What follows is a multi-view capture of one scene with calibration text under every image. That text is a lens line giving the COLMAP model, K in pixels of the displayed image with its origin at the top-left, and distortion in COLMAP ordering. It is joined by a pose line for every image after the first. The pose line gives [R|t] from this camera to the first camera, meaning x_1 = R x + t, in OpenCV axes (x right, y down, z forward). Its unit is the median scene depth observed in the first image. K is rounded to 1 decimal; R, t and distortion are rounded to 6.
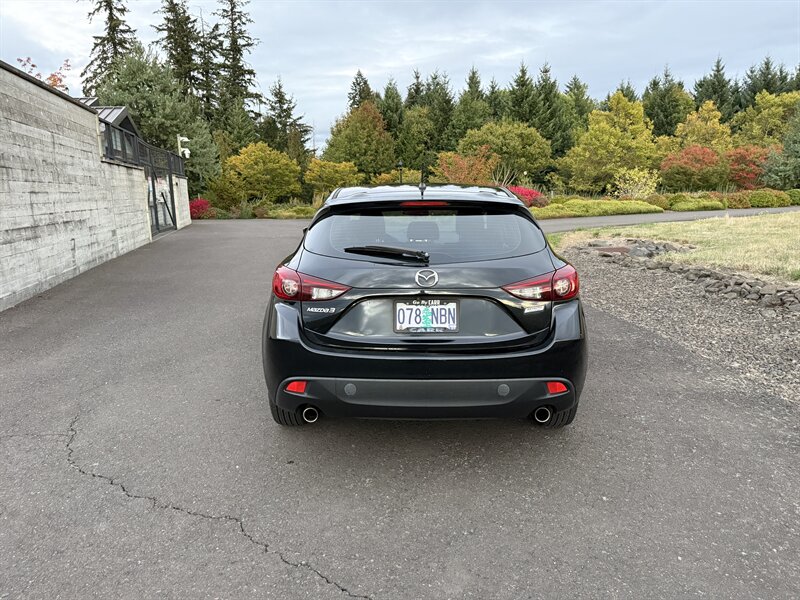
lens RADIAL K [[559.9, 0, 401.8], [0, 559.9, 285.2], [0, 0, 1]] dist [0.046376, -0.066297]
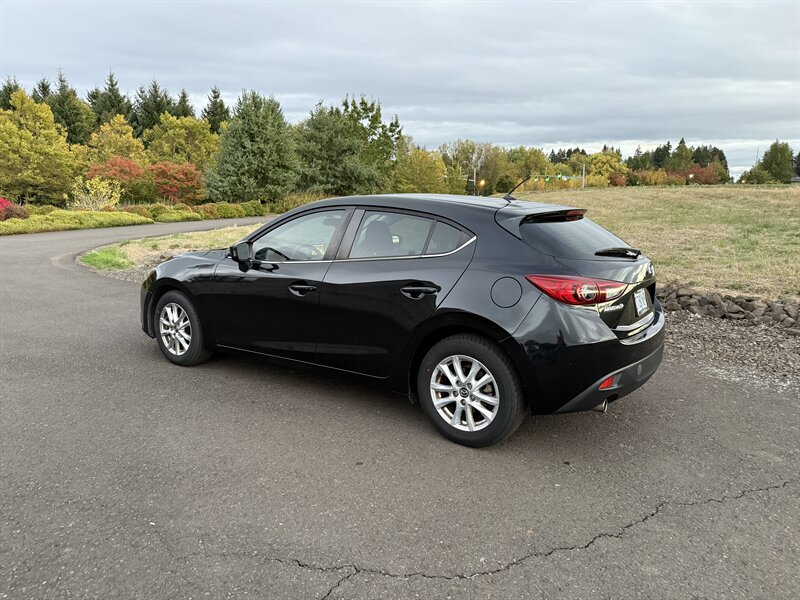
lens RADIAL K [[559.9, 0, 401.8], [0, 559.9, 285.2], [0, 0, 1]] dist [0.046376, -0.066297]
pose [[0.566627, -0.106385, 0.817078, -0.246361], [0.122396, 0.991496, 0.044215, -0.019292], [-0.814833, 0.074953, 0.574829, 0.130858]]
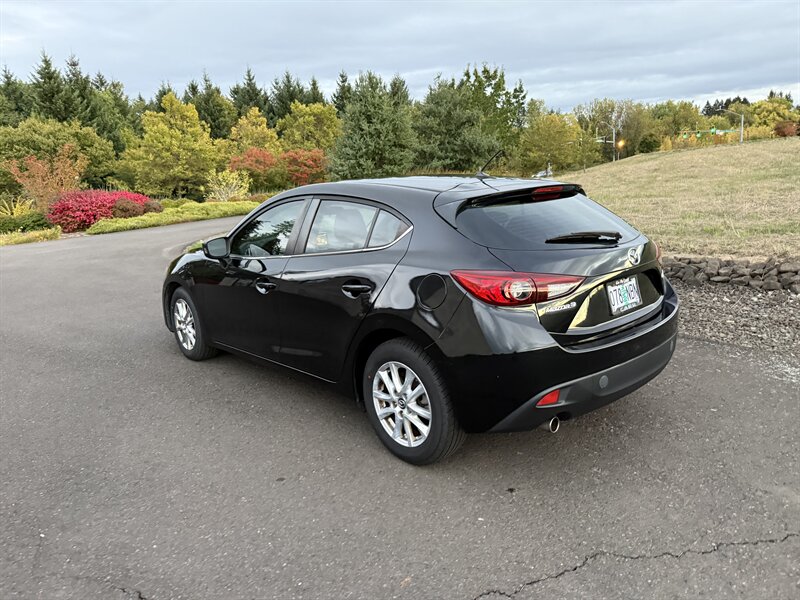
lens RADIAL K [[564.3, 0, 405.6], [0, 564.3, 289.1], [0, 0, 1]] dist [0.043963, -0.061400]
pose [[0.730949, -0.160983, 0.663173, -0.178277], [0.161120, 0.985015, 0.061524, -0.015796], [-0.663140, 0.061879, 0.745933, 0.089371]]
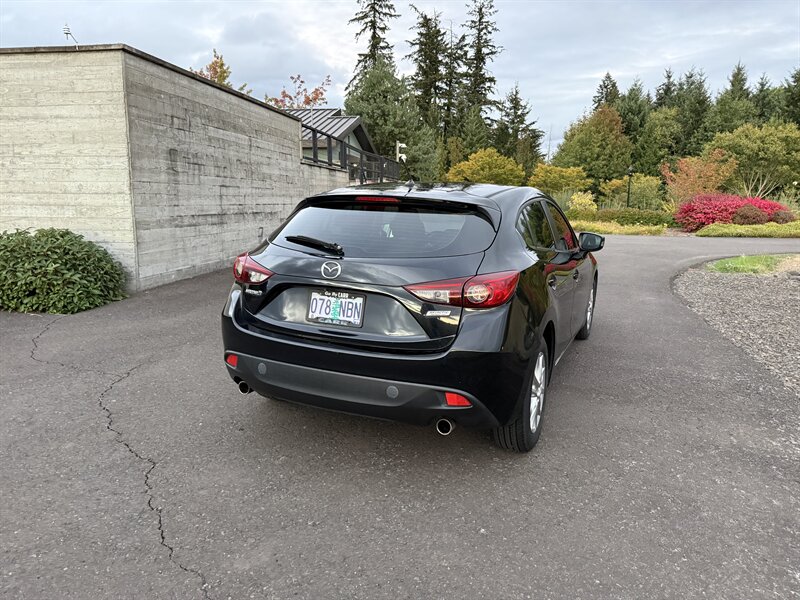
lens RADIAL K [[559.9, 0, 401.8], [0, 559.9, 285.2], [0, 0, 1]] dist [0.046376, -0.066297]
pose [[0.921115, 0.094032, -0.377762, 0.100316], [-0.097536, 0.995183, 0.009892, -0.001441], [0.376873, 0.027734, 0.925850, 0.019613]]
